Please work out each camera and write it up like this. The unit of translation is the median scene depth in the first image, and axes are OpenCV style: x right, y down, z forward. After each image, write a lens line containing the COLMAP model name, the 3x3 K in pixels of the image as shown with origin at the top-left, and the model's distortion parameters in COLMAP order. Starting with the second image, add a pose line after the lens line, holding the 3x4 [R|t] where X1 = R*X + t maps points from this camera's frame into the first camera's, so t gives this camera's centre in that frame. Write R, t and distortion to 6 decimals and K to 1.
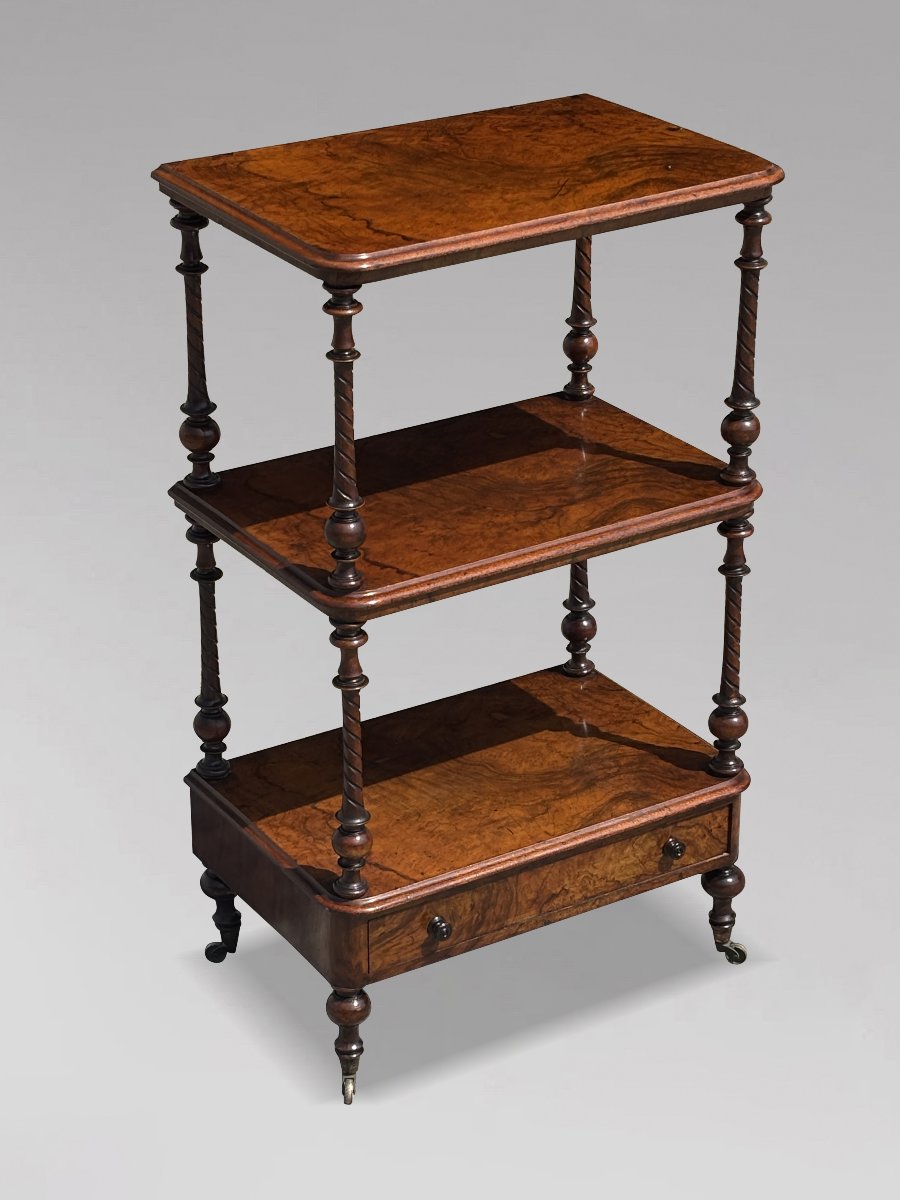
lens RADIAL K [[2767.1, 0, 450.0], [0, 2767.1, 600.0], [0, 0, 1]] dist [0.275782, -1.169703]
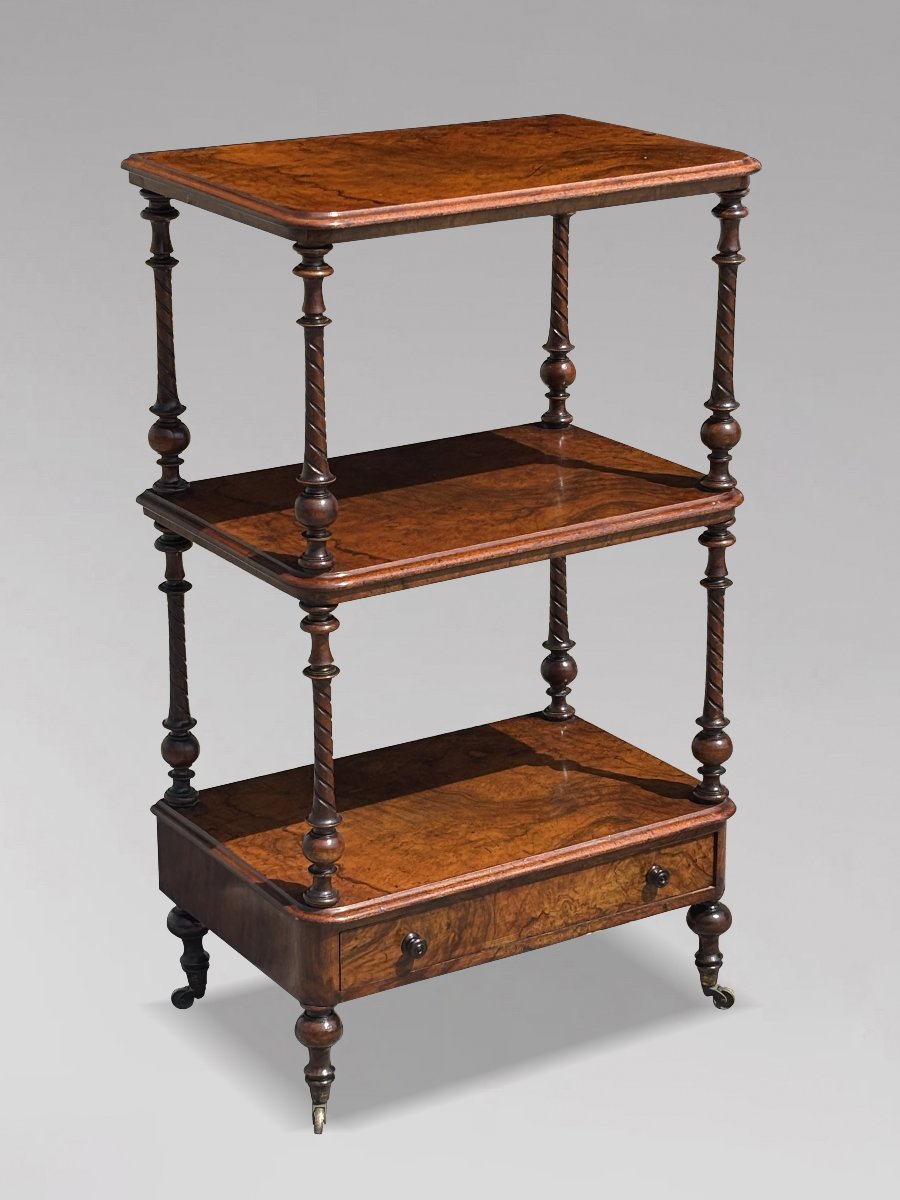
lens RADIAL K [[2767.1, 0, 450.0], [0, 2767.1, 600.0], [0, 0, 1]] dist [0.275782, -1.169703]
pose [[0.999991, -0.001474, 0.003899, 0.005041], [0.001895, 0.993899, -0.110275, 0.105441], [-0.003713, 0.110281, 0.993893, 0.031156]]
